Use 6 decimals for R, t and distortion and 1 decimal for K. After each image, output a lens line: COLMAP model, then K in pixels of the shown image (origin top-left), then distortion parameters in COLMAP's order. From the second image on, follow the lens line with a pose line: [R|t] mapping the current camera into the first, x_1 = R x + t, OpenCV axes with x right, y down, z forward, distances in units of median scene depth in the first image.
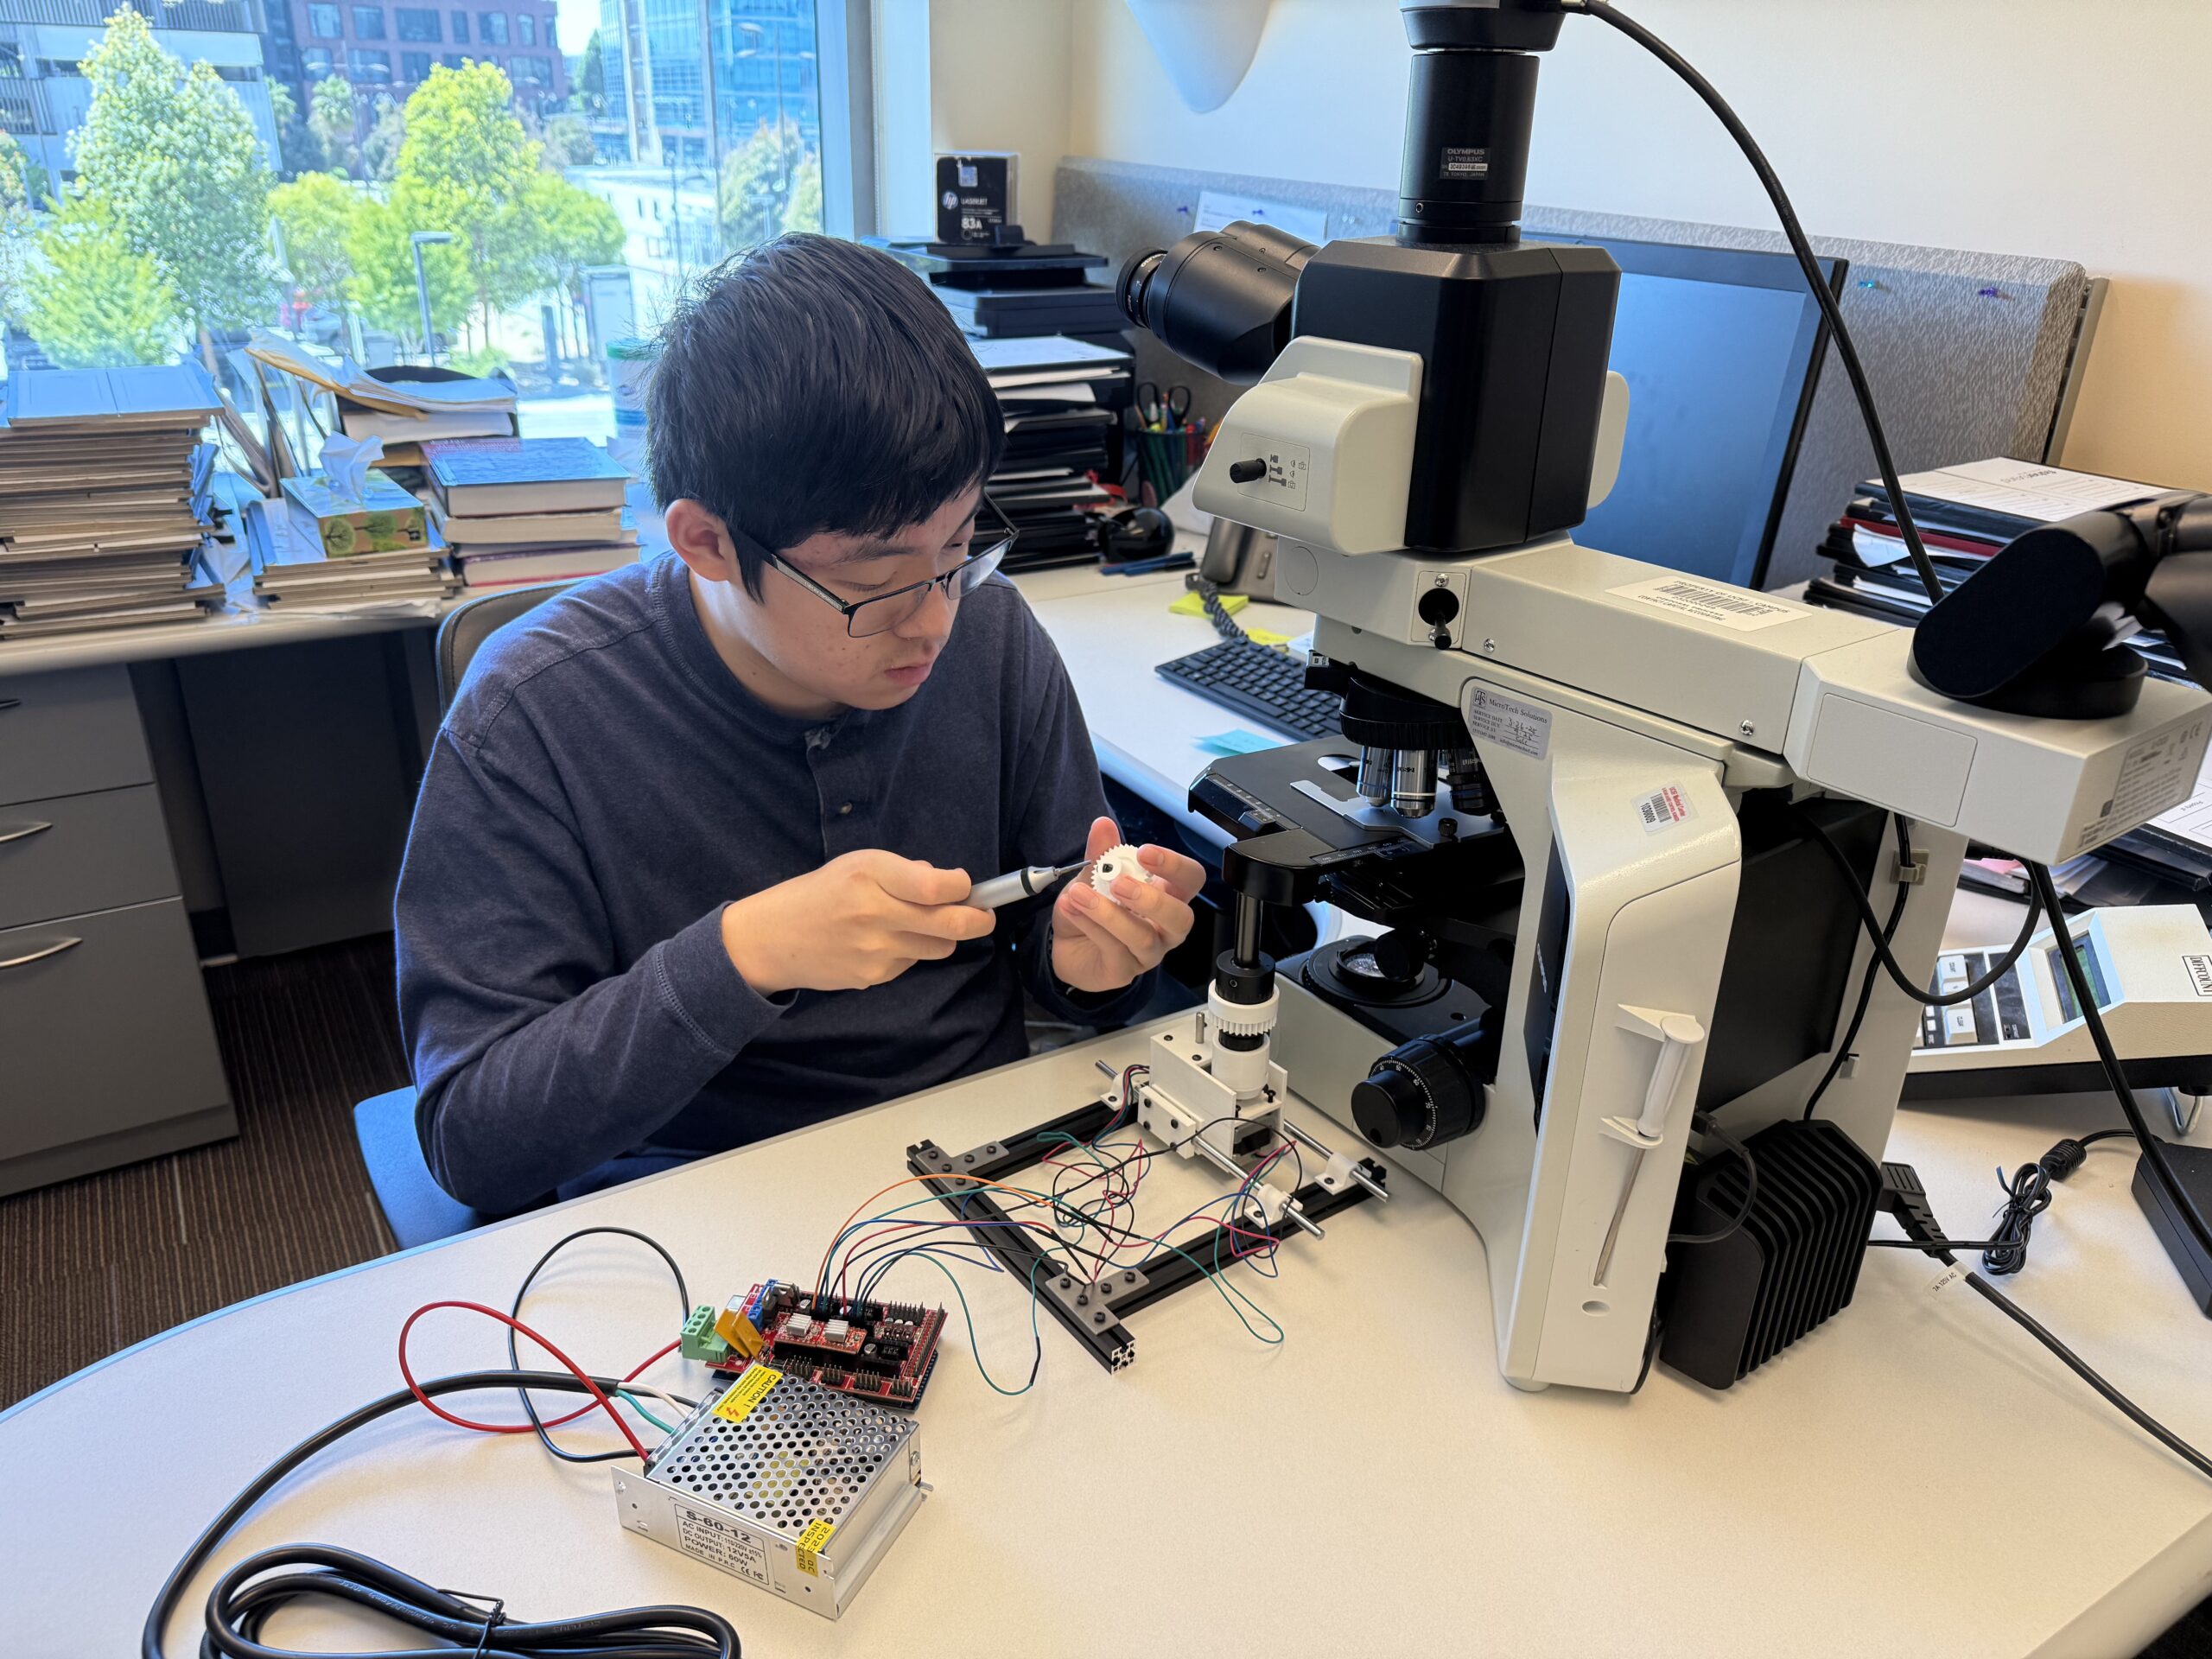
lens RADIAL K [[1558.5, 0, 1103.1], [0, 1558.5, 835.7], [0, 0, 1]] dist [0.011340, -0.021325]
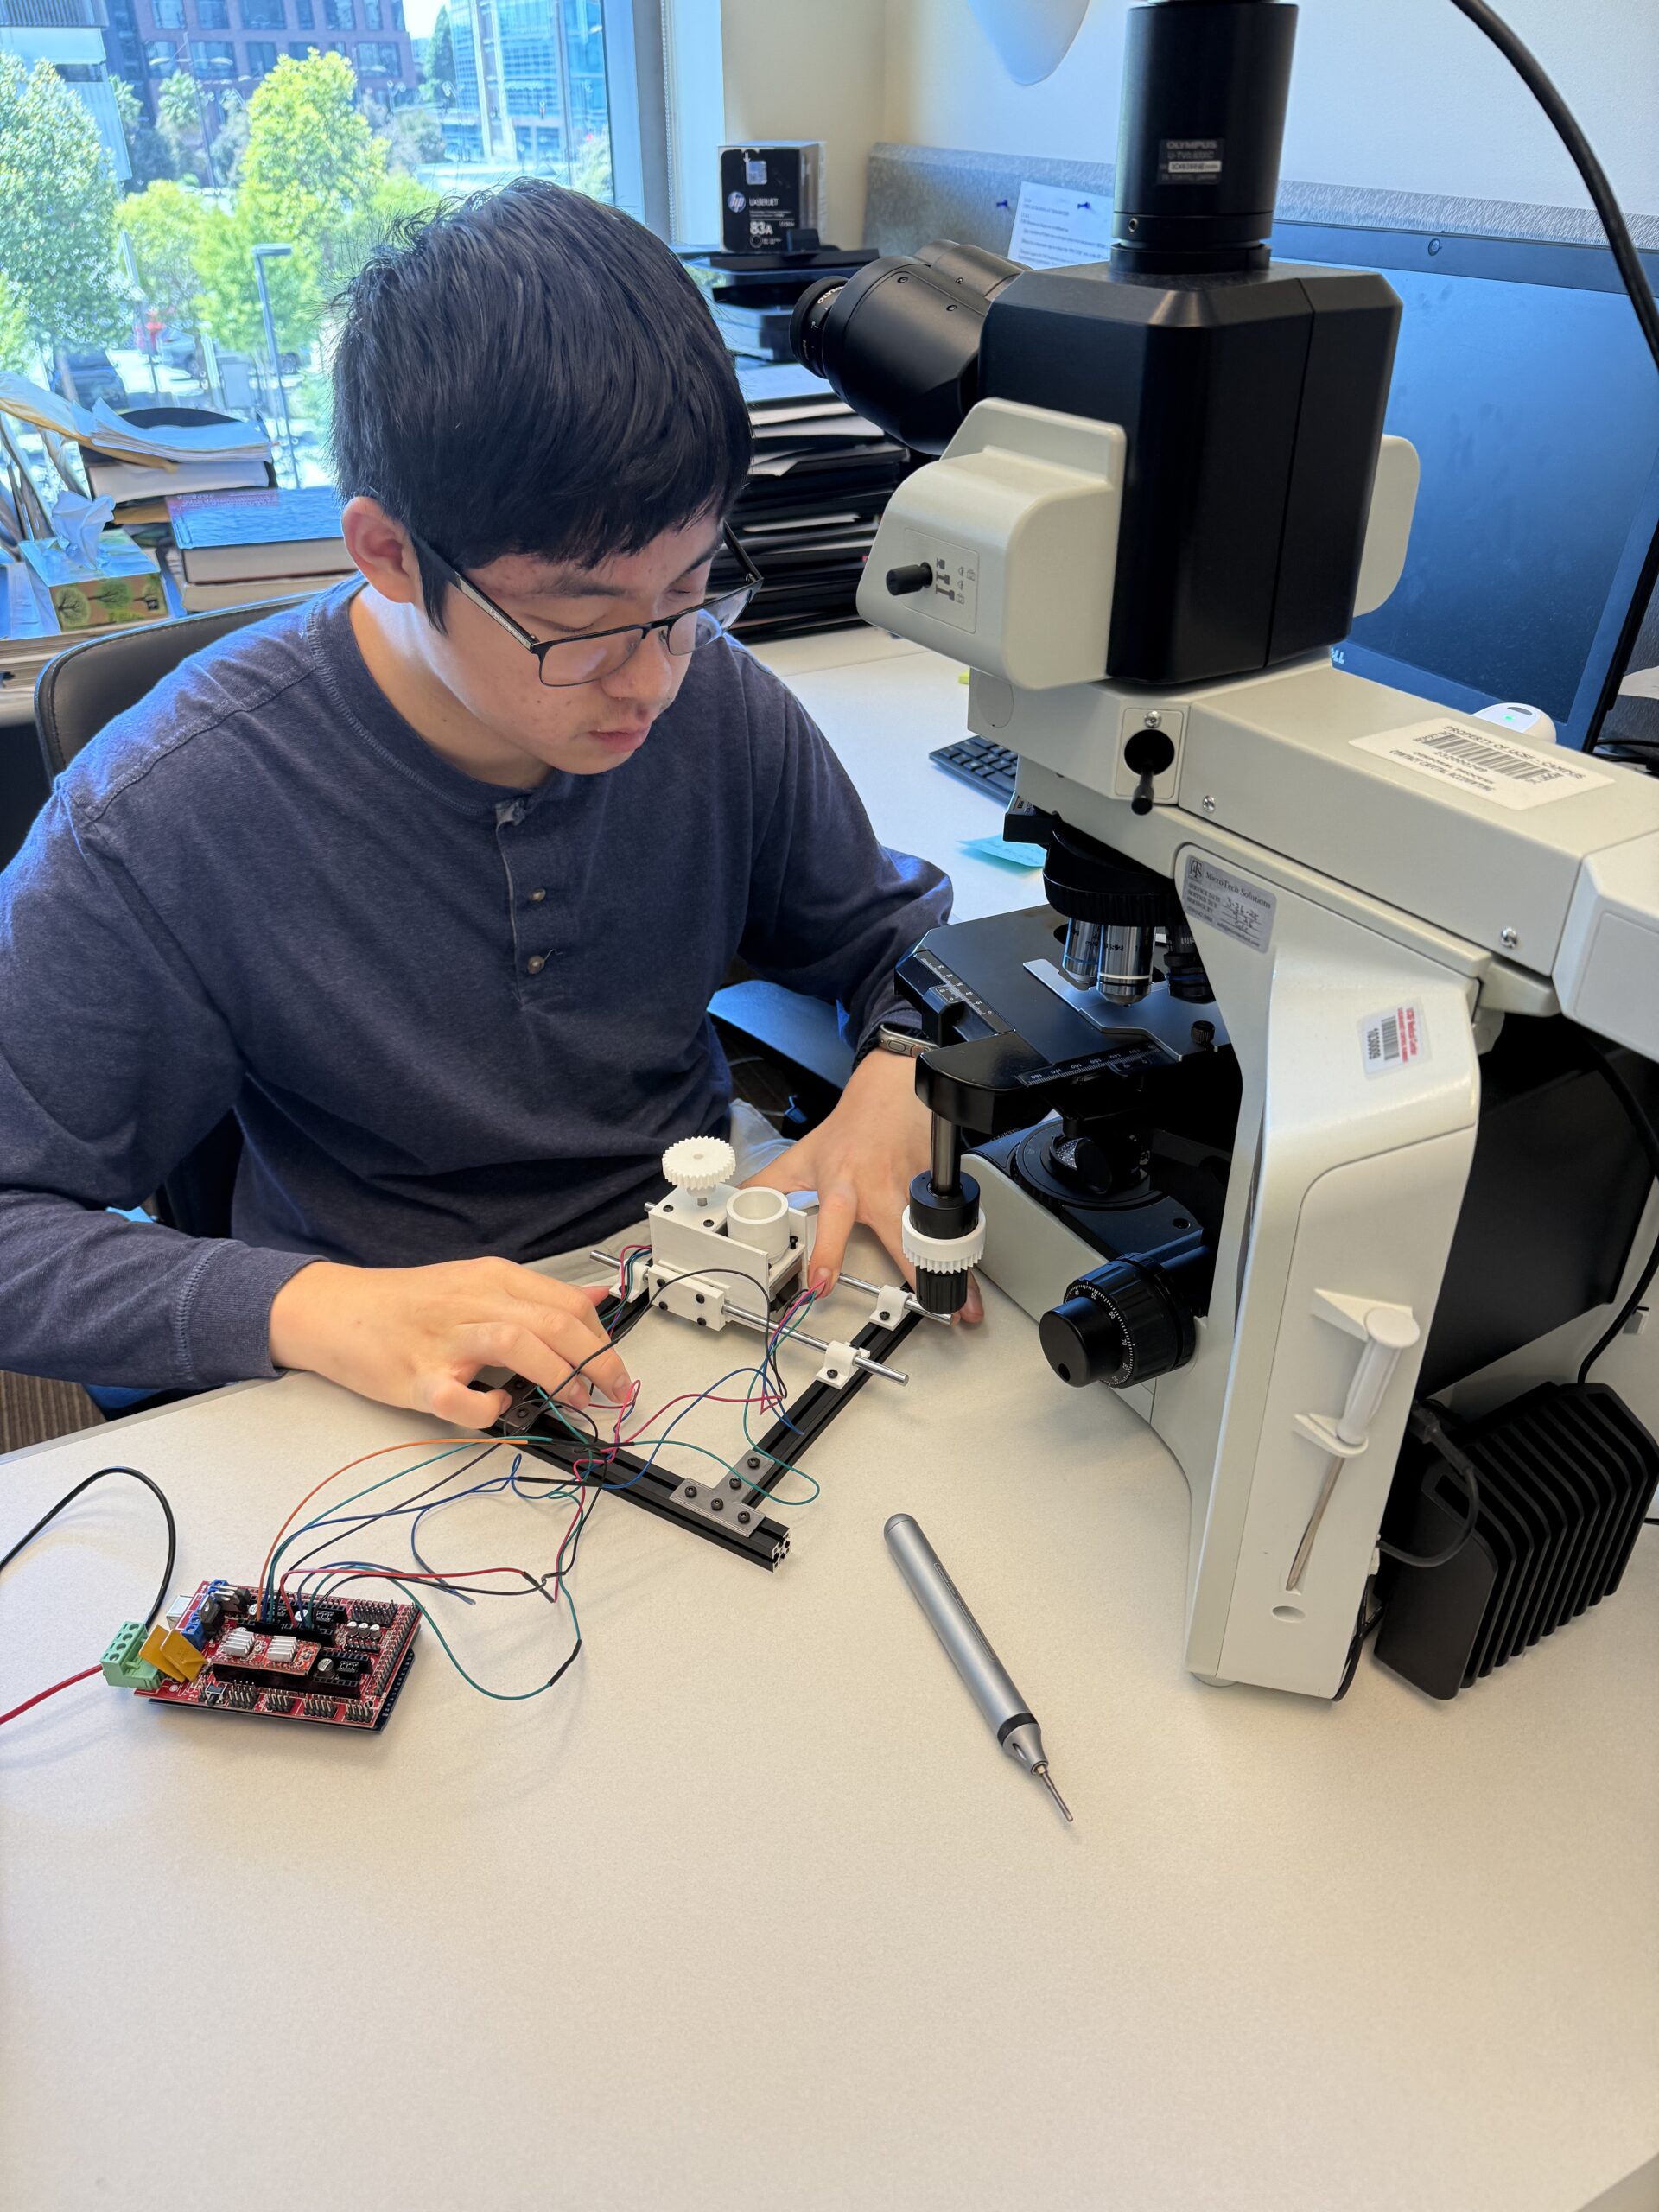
lens RADIAL K [[1558.5, 0, 834.5], [0, 1558.5, 1097.0], [0, 0, 1]] dist [0.011340, -0.021325]
pose [[0.996291, 0.018100, -0.084118, 0.112587], [-0.006069, 0.989971, 0.141139, -0.075503], [0.085829, -0.140105, 0.986410, 0.152542]]
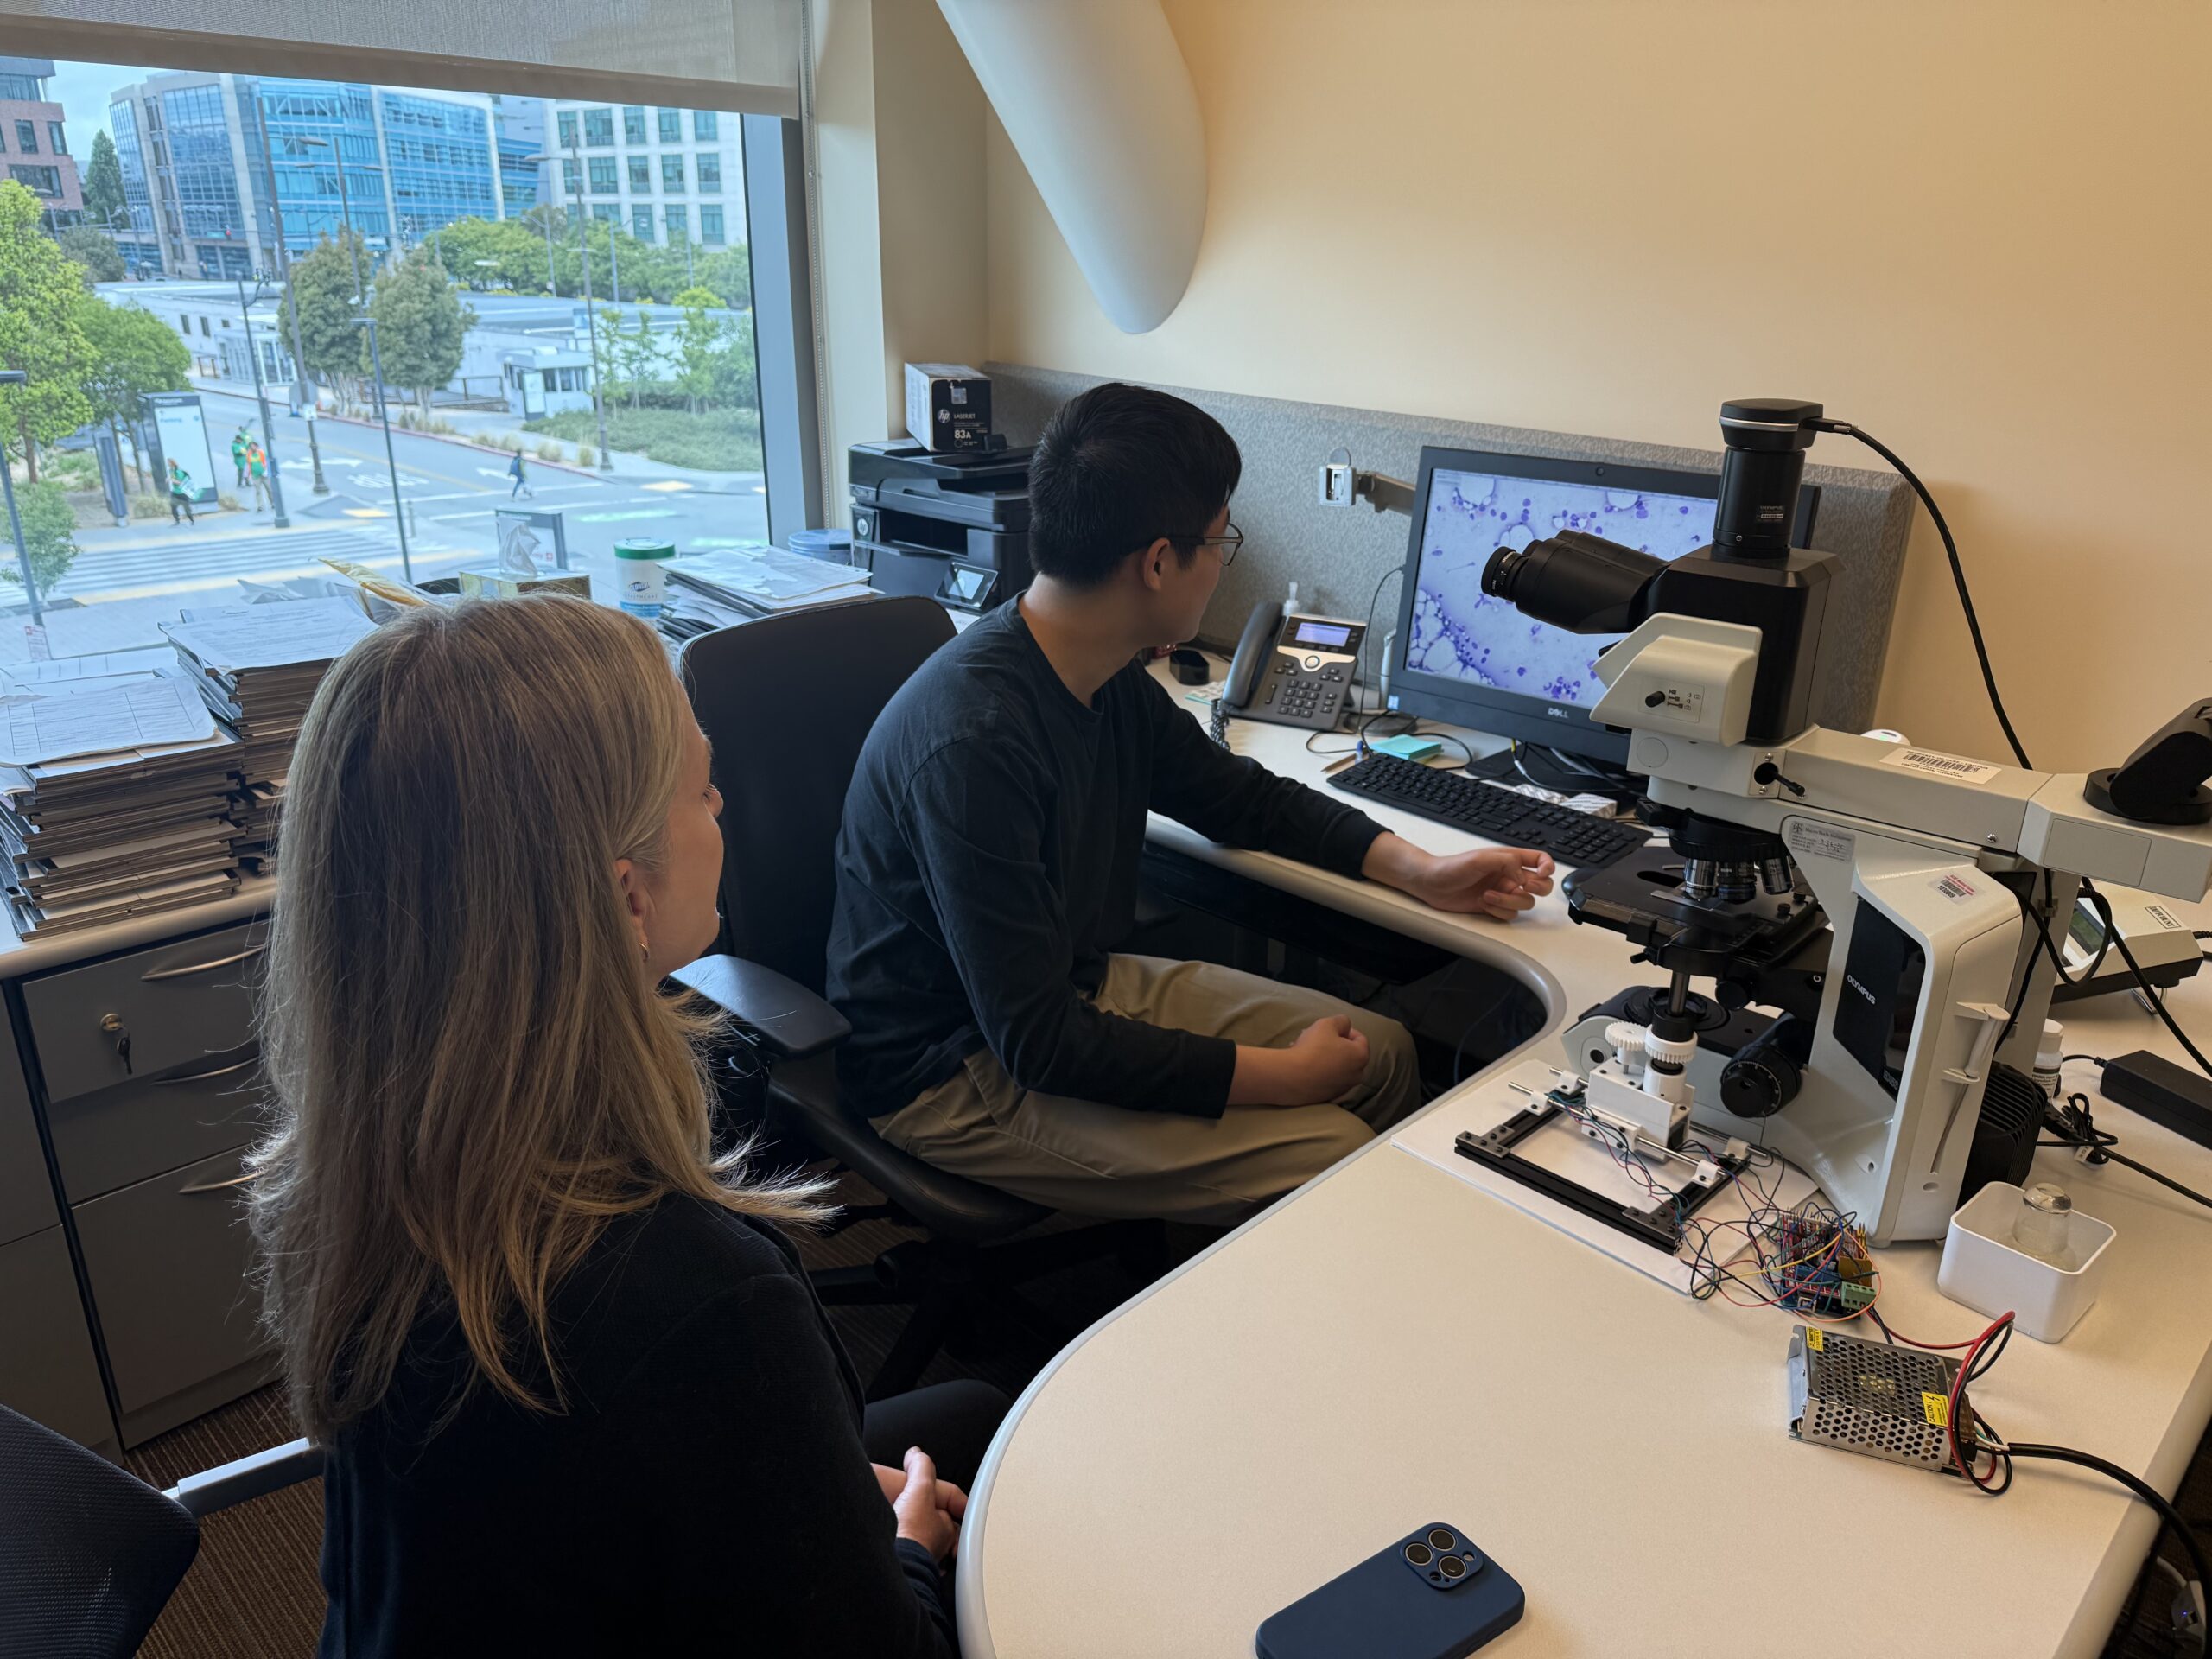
lens RADIAL K [[1558.5, 0, 1097.9], [0, 1558.5, 840.0], [0, 0, 1]] dist [0.011340, -0.021325]
pose [[0.970168, -0.080419, 0.228707, -0.755512], [0.094107, 0.994327, -0.049572, -0.057556], [-0.223423, 0.069616, 0.972232, -0.382767]]
